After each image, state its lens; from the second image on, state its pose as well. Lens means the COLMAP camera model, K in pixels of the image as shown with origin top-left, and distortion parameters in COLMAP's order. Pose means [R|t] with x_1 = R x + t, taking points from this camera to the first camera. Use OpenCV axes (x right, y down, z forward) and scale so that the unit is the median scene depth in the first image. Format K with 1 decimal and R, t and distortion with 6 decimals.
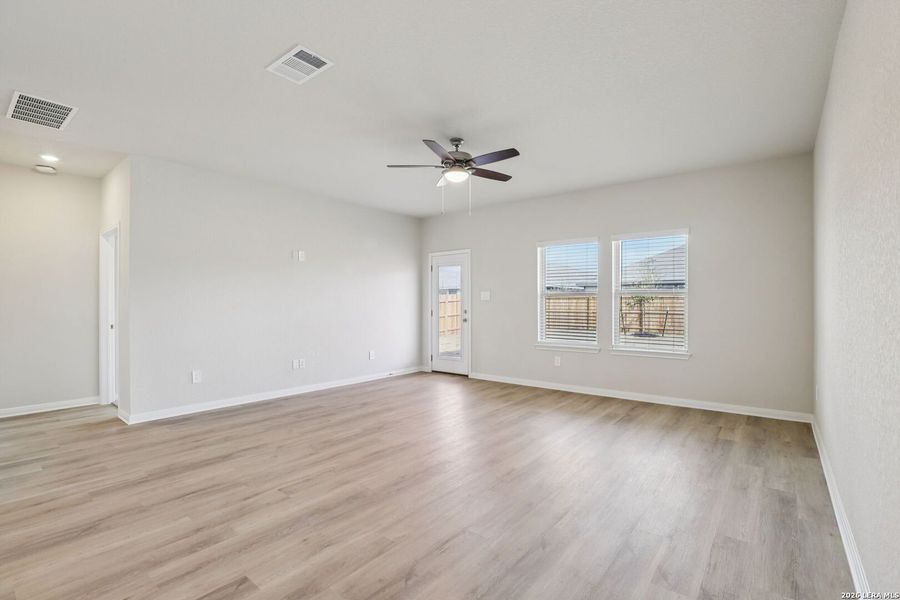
lens RADIAL K [[412.6, 0, 456.3], [0, 412.6, 304.6], [0, 0, 1]] dist [-0.026732, 0.001177]
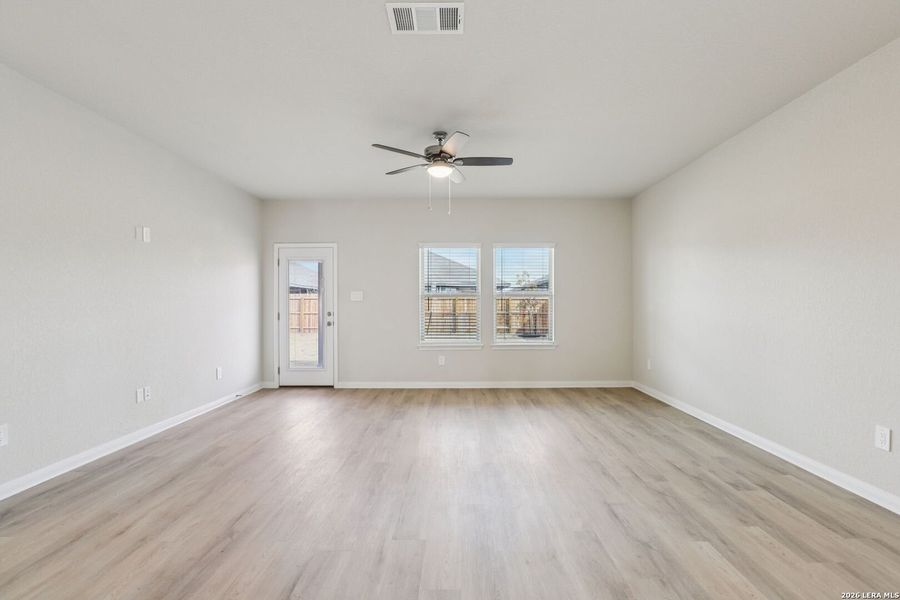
lens RADIAL K [[433.4, 0, 456.0], [0, 433.4, 306.6], [0, 0, 1]] dist [-0.023908, 0.001634]
pose [[0.785262, -0.004465, 0.619147, -0.657365], [0.003991, 0.999990, 0.002150, 0.000766], [-0.619150, 0.000783, 0.785272, 0.206013]]
